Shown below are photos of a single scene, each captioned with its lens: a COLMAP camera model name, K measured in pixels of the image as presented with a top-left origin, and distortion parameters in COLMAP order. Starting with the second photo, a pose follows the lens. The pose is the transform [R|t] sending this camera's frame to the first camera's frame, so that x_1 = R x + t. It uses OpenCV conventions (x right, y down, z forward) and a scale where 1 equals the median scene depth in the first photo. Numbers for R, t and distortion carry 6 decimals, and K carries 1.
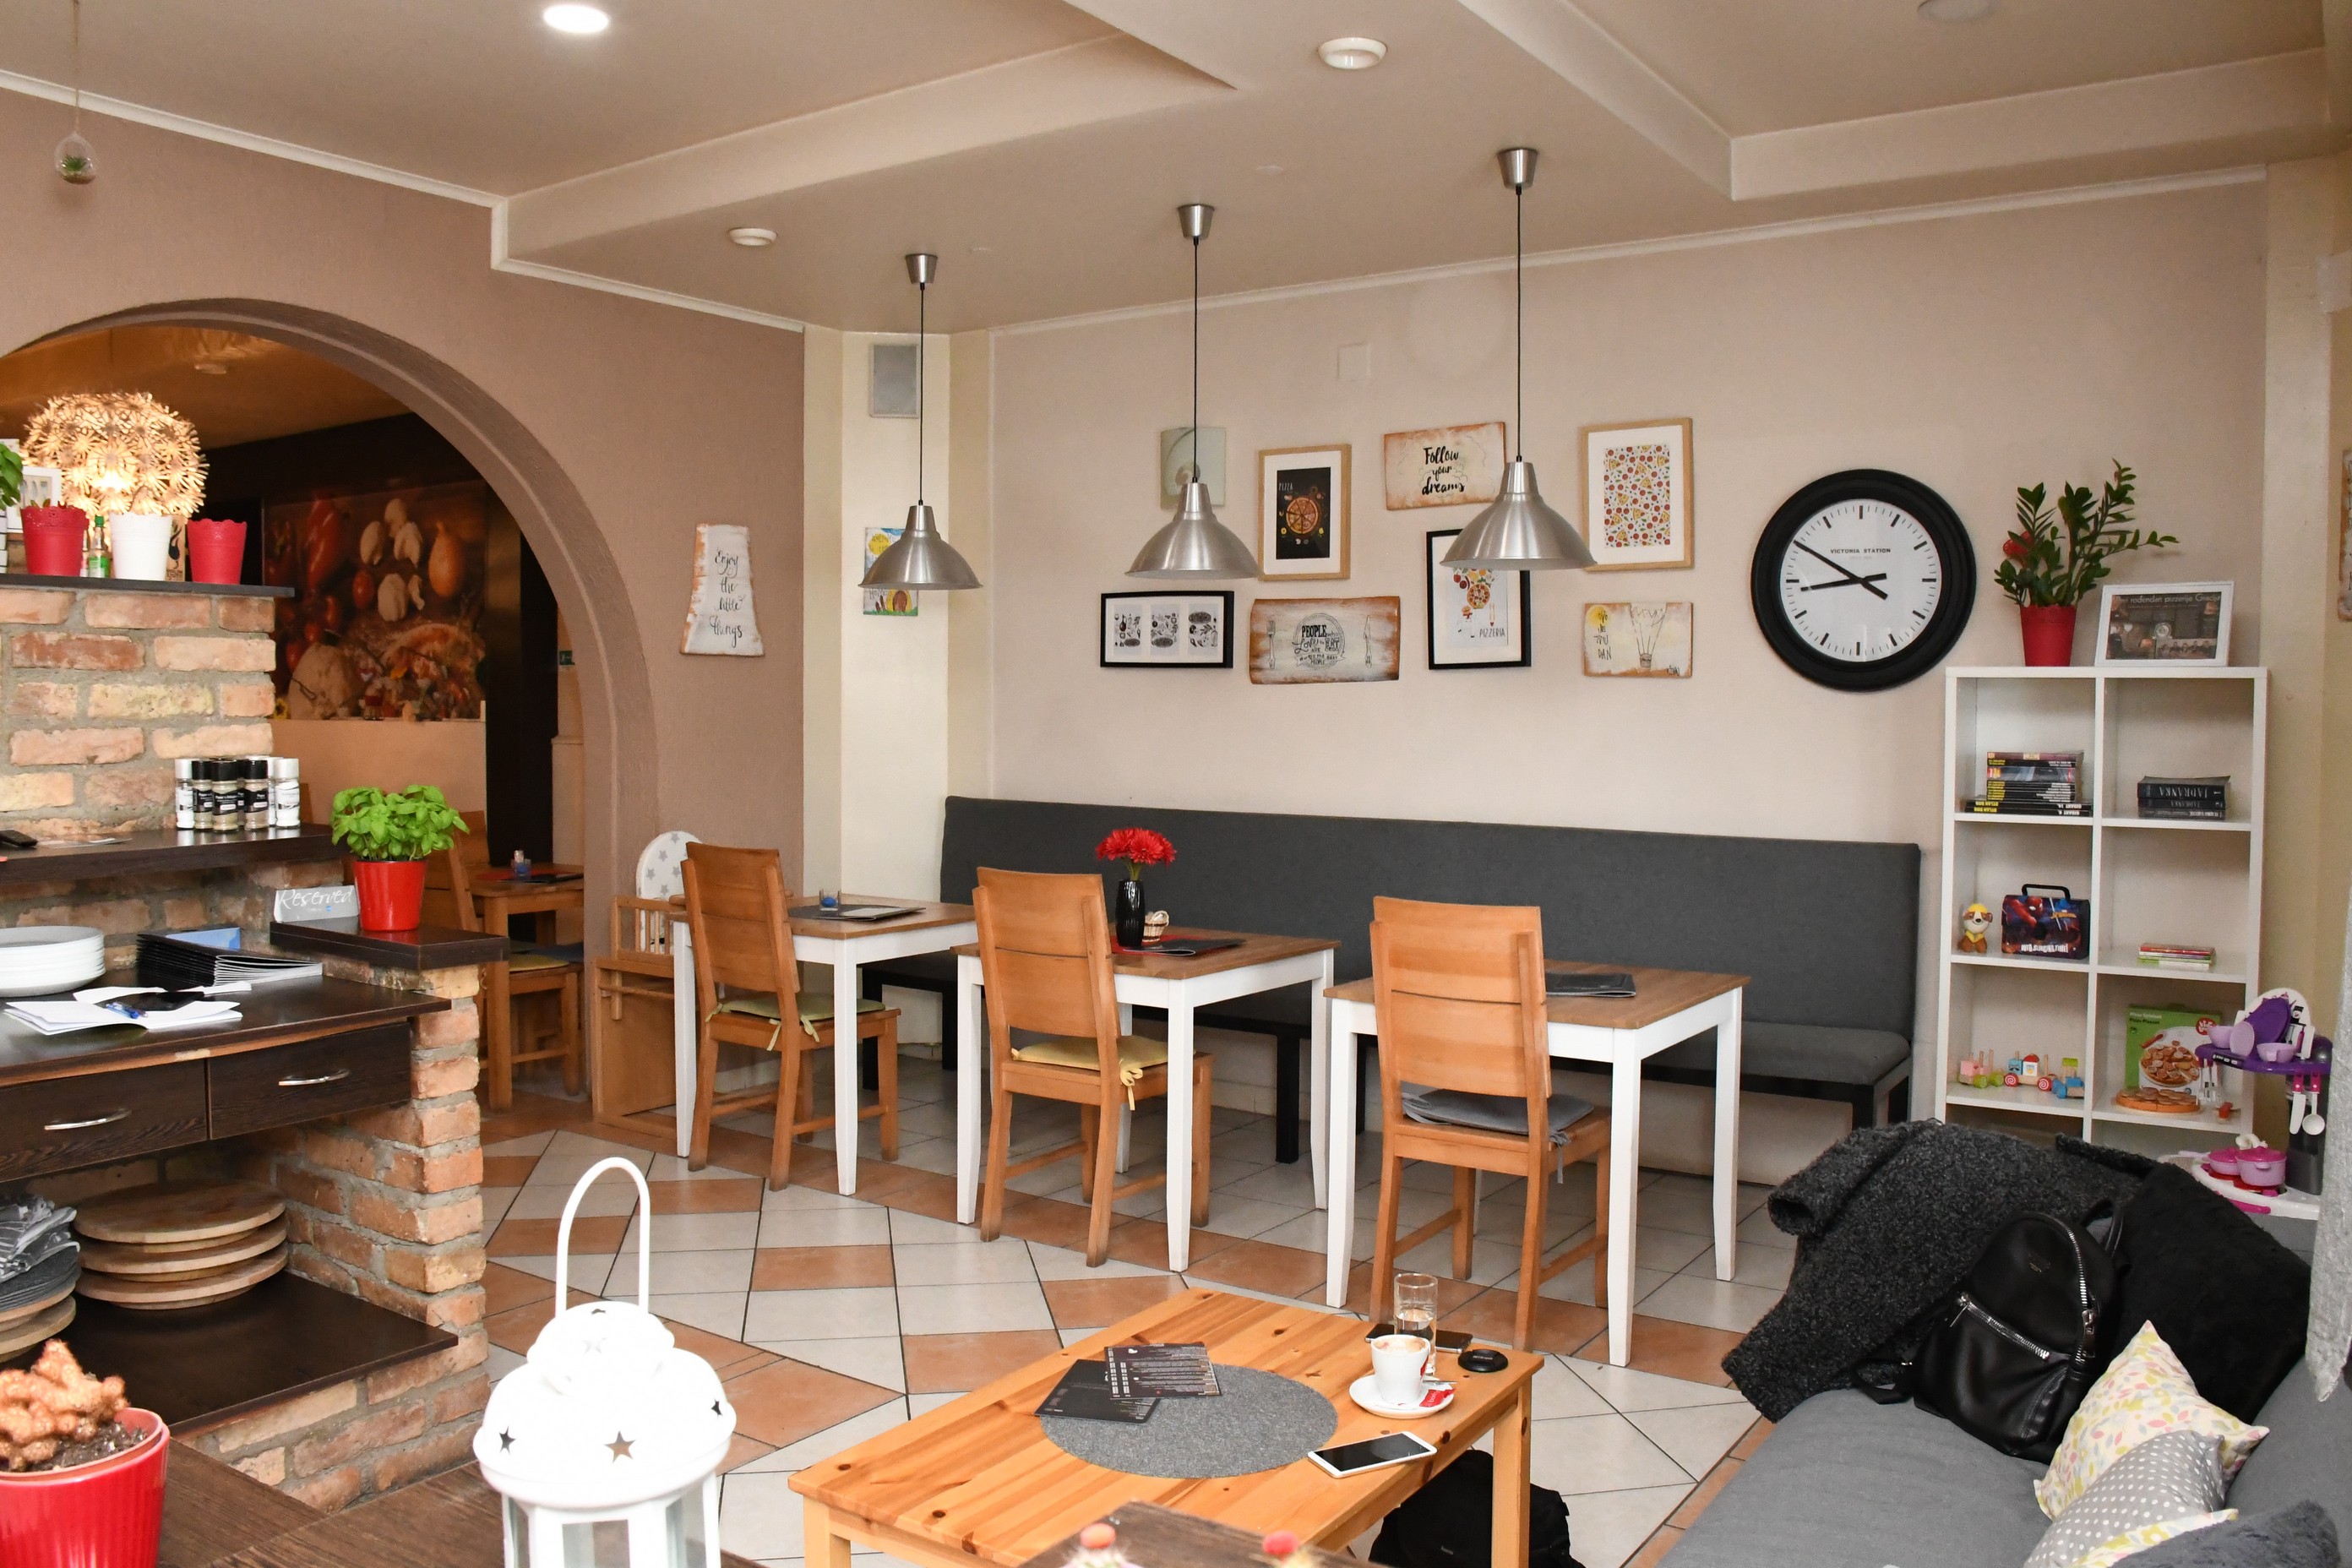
lens RADIAL K [[1829.7, 0, 1175.9], [0, 1829.7, 786.9], [0, 0, 1]] dist [-0.014006, 0.003789]
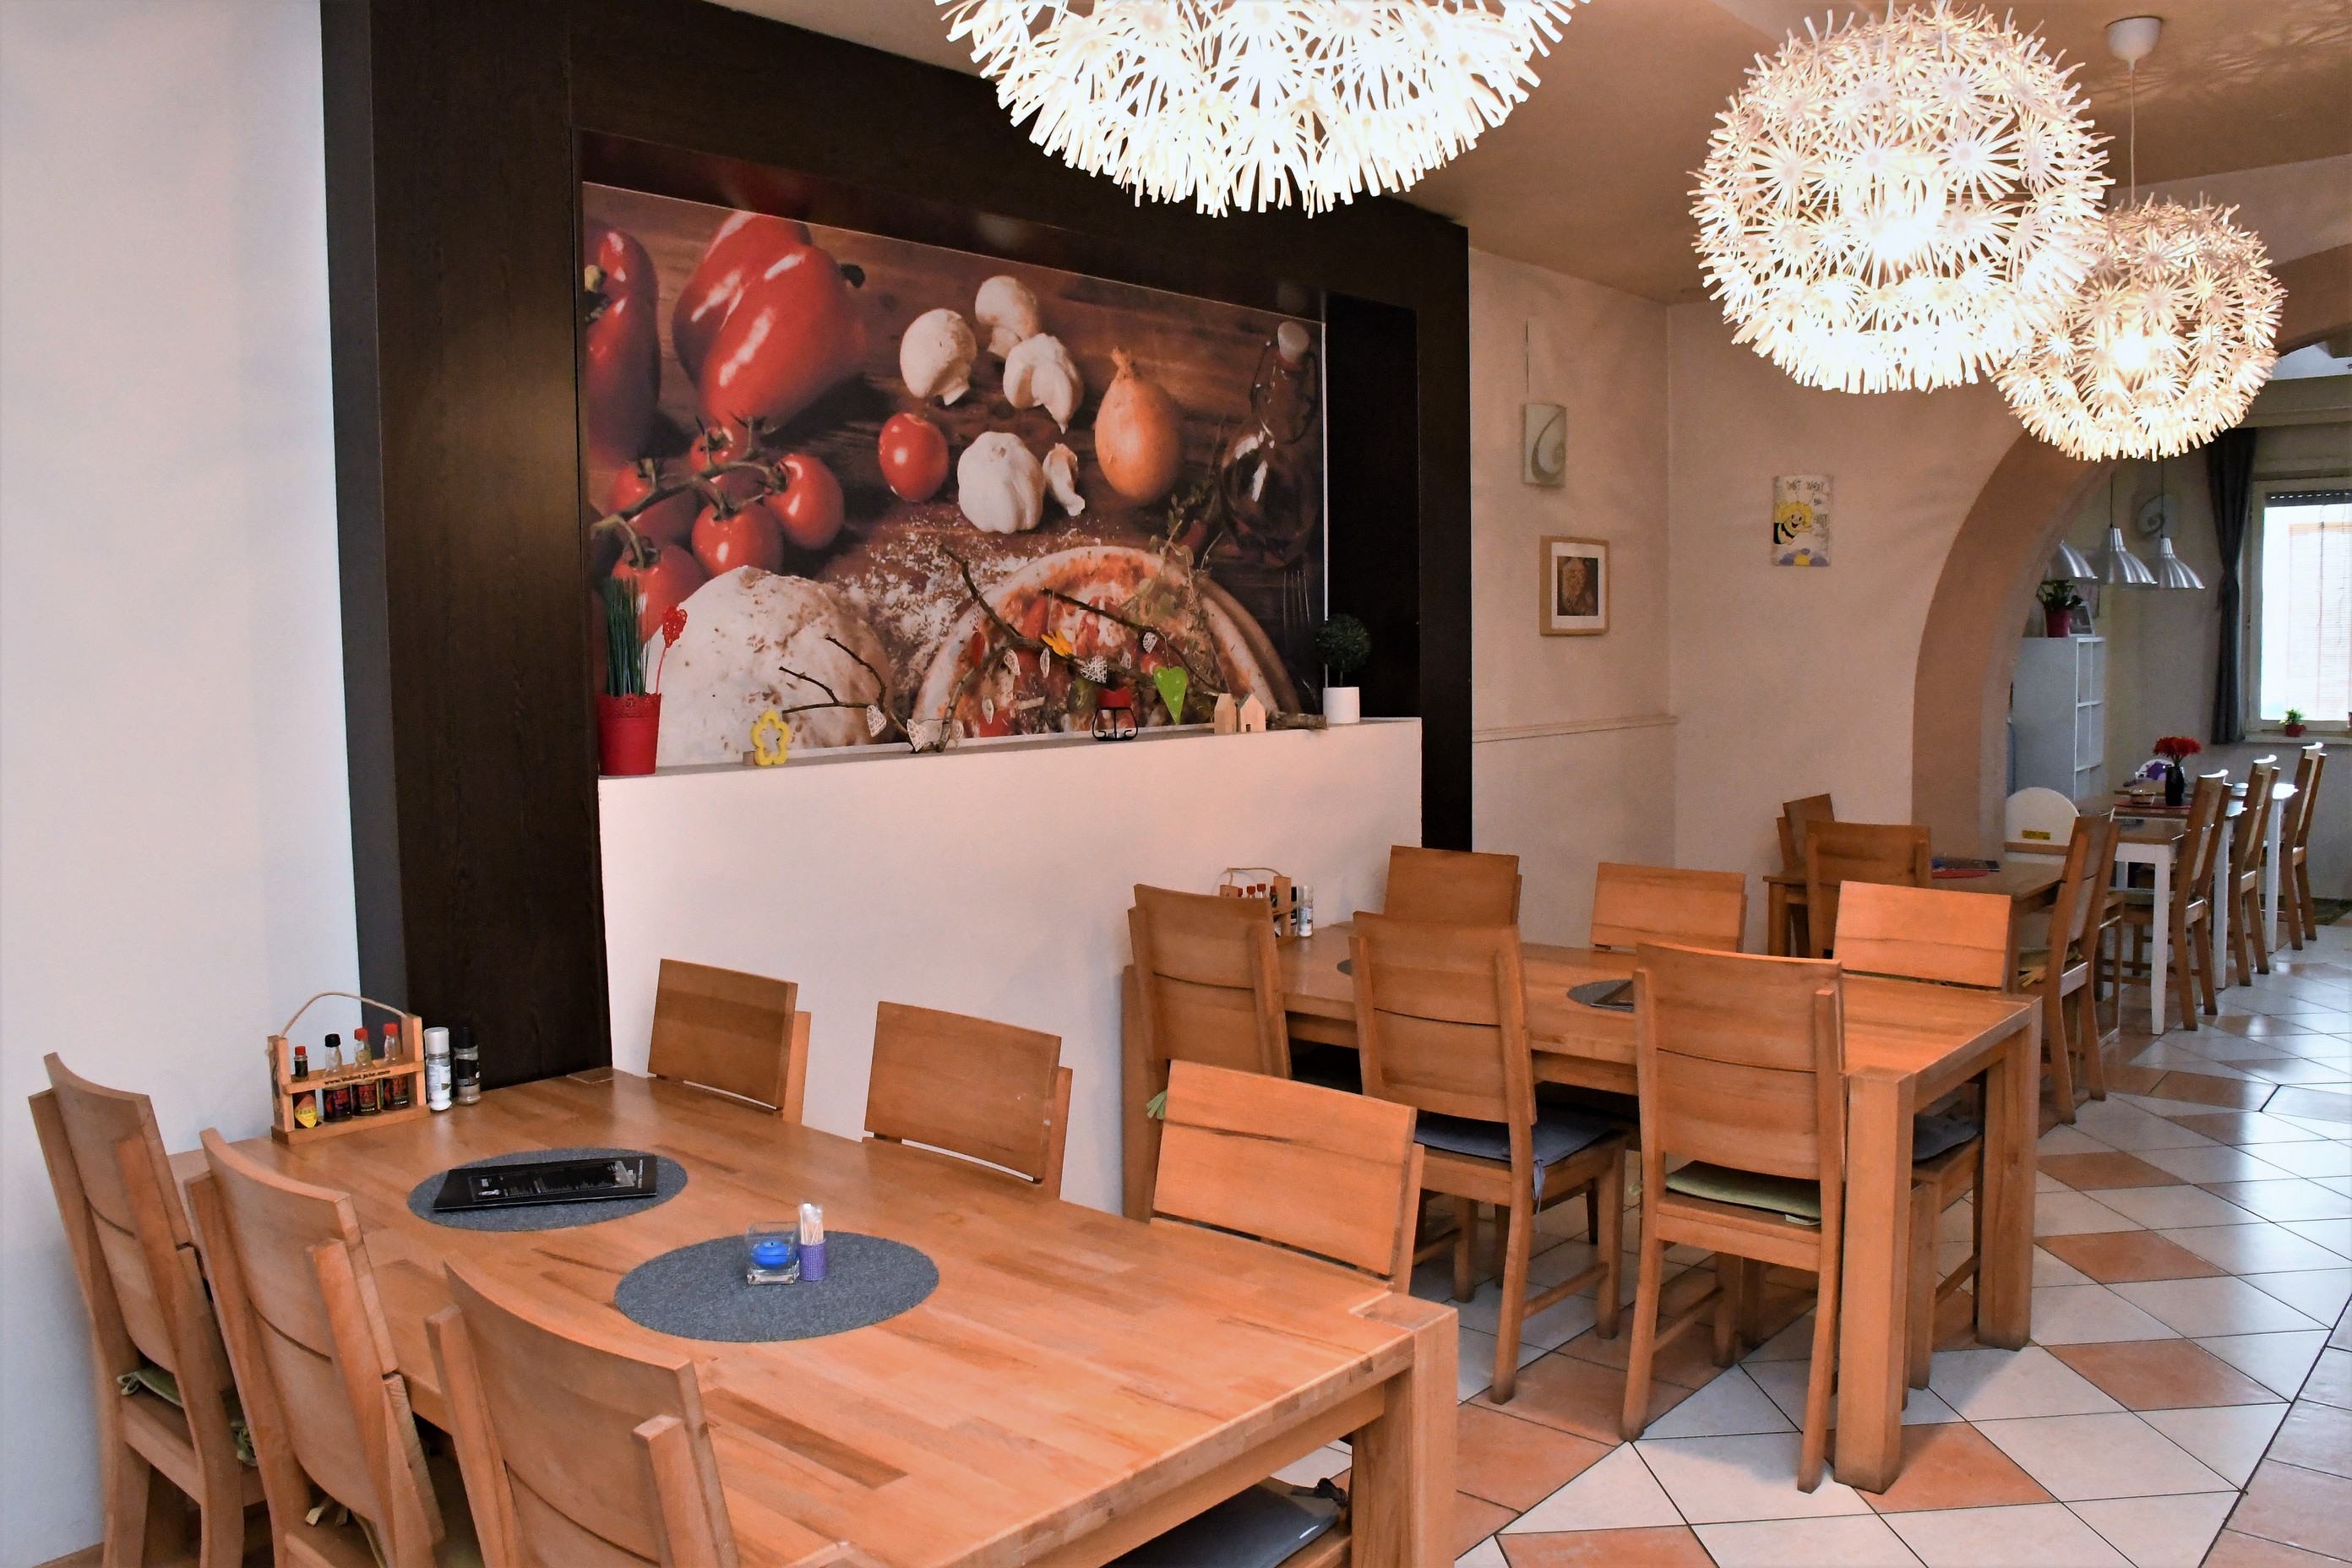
lens RADIAL K [[1829.7, 0, 1176.7], [0, 1829.7, 787.6], [0, 0, 1]] dist [-0.014006, 0.003789]
pose [[0.131569, -0.083304, 0.987801, -0.909695], [0.055683, 0.995511, 0.076538, -0.059299], [-0.989742, 0.044933, 0.135617, 0.902676]]
